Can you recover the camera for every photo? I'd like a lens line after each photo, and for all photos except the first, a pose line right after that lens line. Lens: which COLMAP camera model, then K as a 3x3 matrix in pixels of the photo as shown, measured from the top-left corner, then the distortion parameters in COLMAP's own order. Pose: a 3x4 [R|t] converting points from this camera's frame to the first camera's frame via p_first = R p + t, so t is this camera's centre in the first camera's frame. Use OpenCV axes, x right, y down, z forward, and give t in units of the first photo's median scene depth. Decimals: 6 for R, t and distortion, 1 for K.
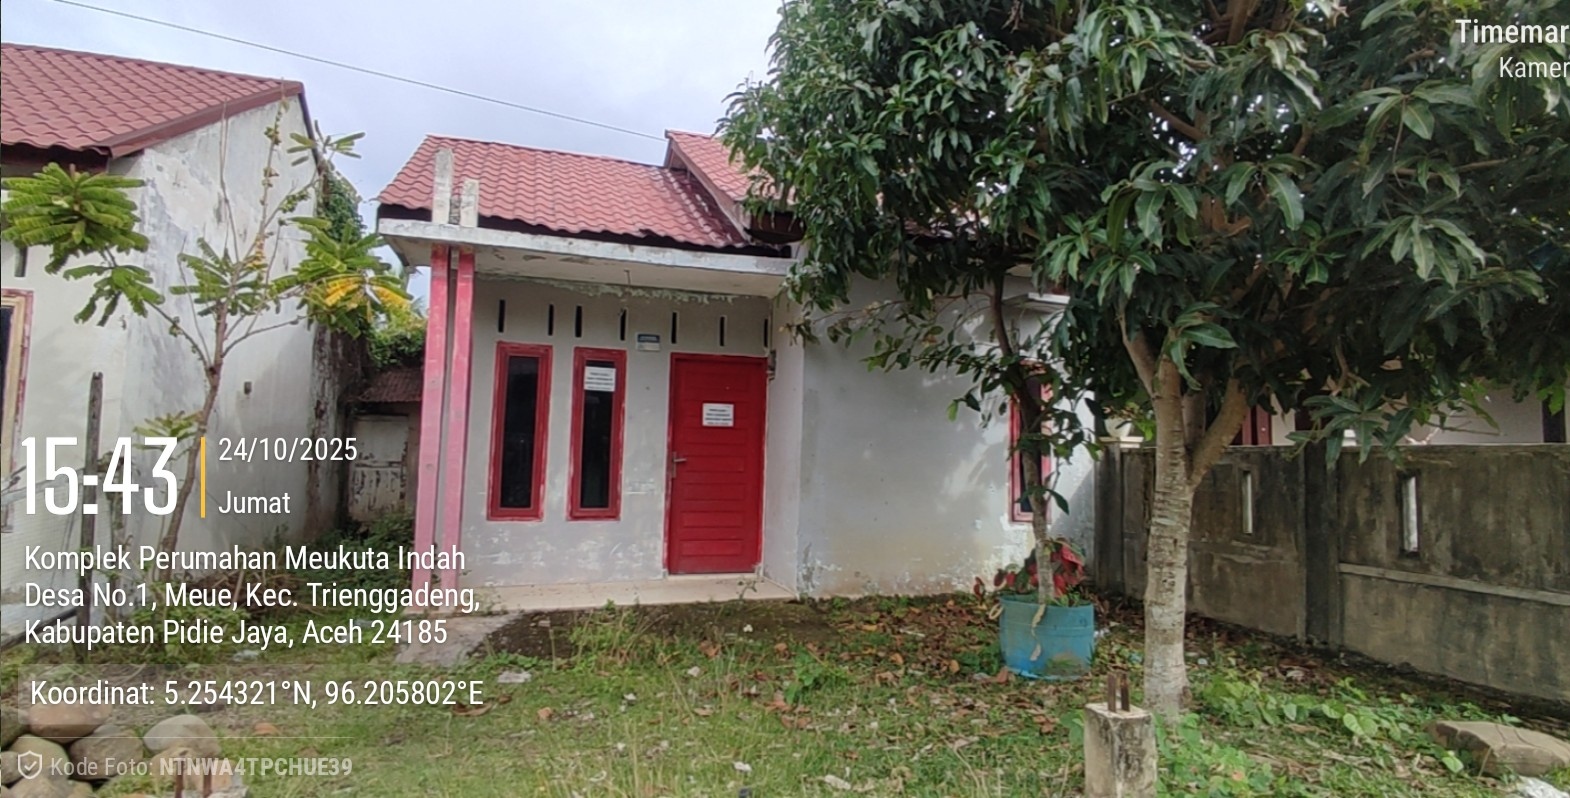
lens RADIAL K [[810.3, 0, 793.2], [0, 810.3, 394.9], [0, 0, 1]] dist [-0.004051, -0.000986]
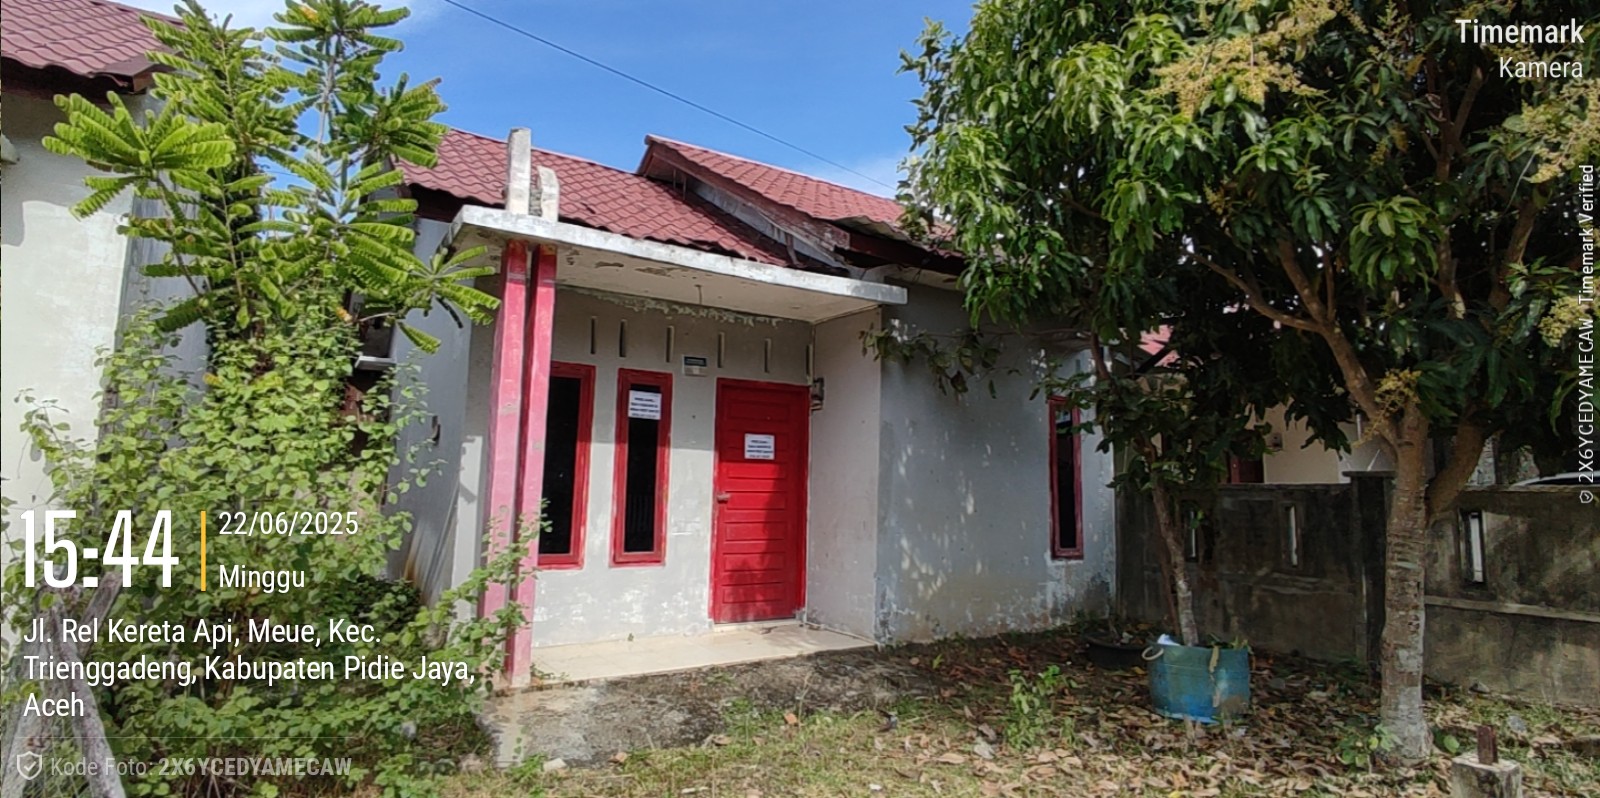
lens RADIAL K [[803.0, 0, 794.7], [0, 803.0, 394.2], [0, 0, 1]] dist [-0.010604, -0.000187]
pose [[0.971293, 0.027840, 0.236252, -0.297142], [-0.019936, 0.999161, -0.035779, -0.003571], [-0.237050, 0.030042, 0.971033, 0.113493]]
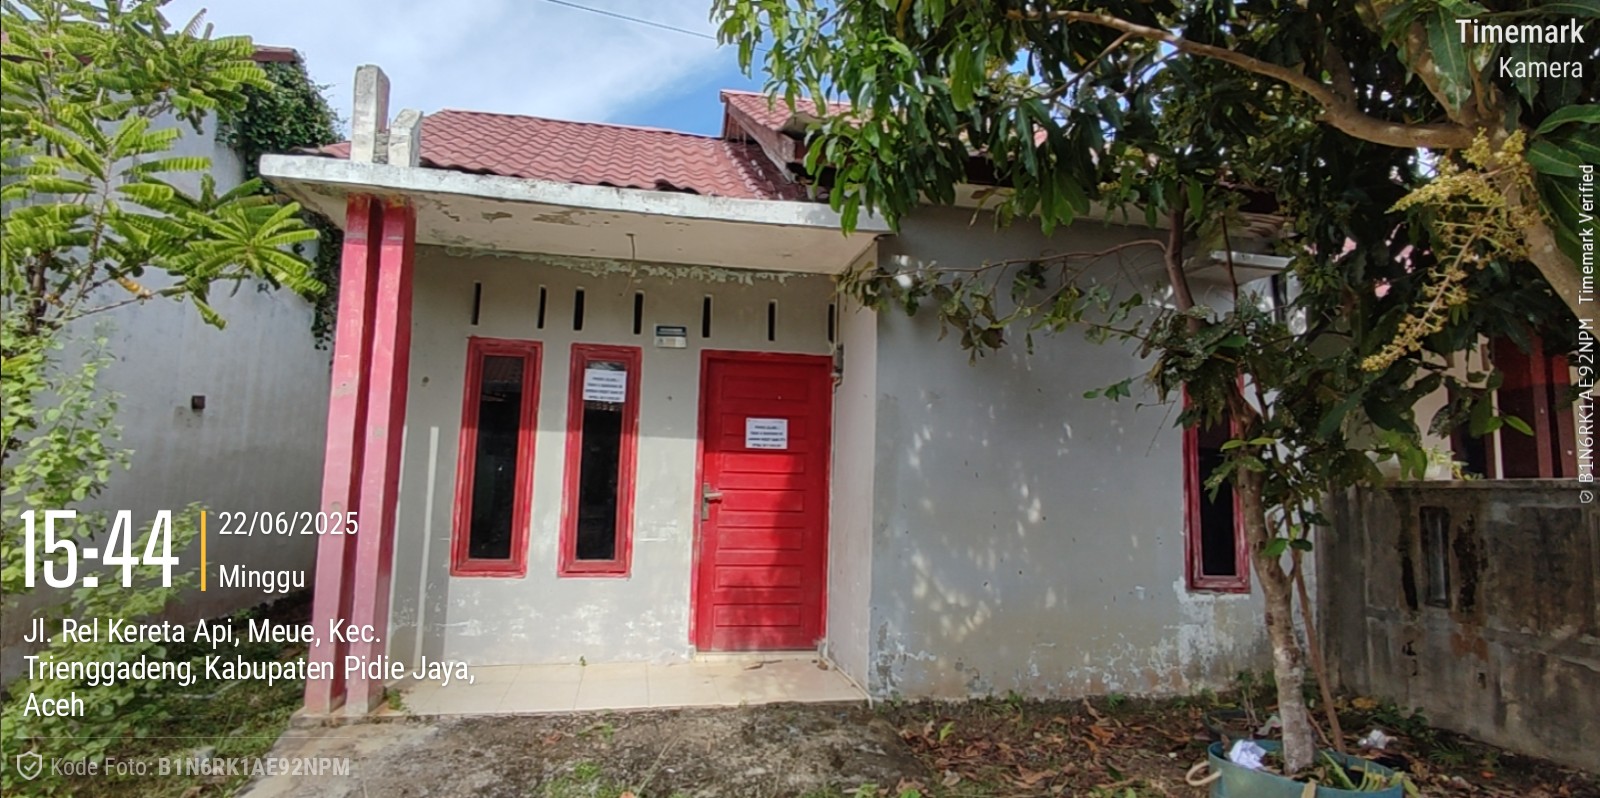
lens RADIAL K [[808.6, 0, 793.8], [0, 808.6, 391.5], [0, 0, 1]] dist [-0.000922, -0.008861]
pose [[0.990920, -0.010909, -0.134011, 0.034539], [0.005956, 0.999286, -0.037304, 0.015055], [0.134323, 0.036168, 0.990277, 0.295399]]
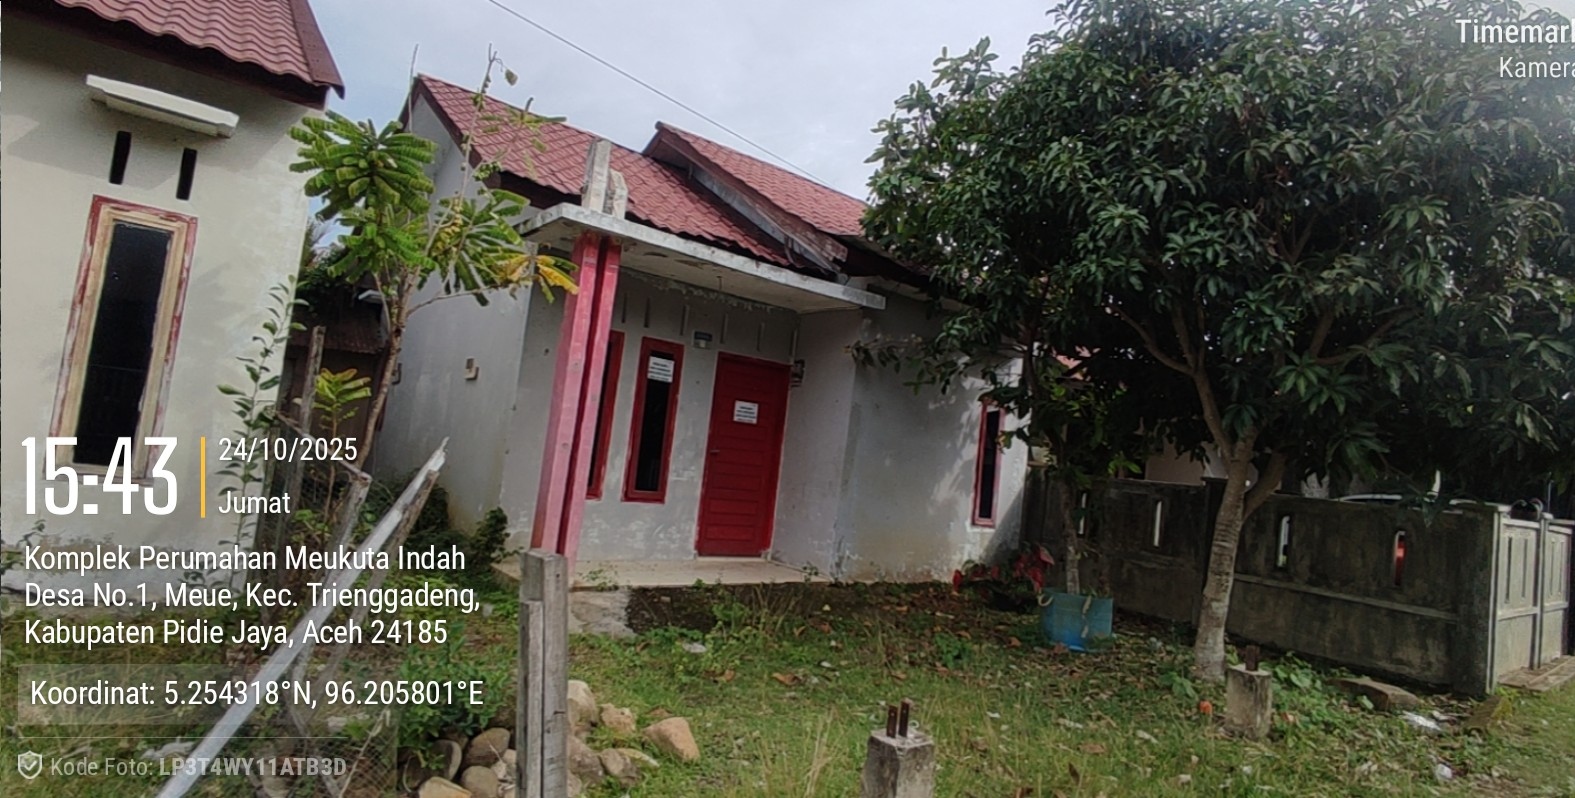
lens RADIAL K [[805.4, 0, 796.7], [0, 805.4, 394.0], [0, 0, 1]] dist [-0.005914, 0.001163]
pose [[0.933215, 0.112710, 0.341184, -0.442335], [-0.121412, 0.992593, 0.004187, -0.014278], [-0.338185, -0.045331, 0.939987, -0.050962]]
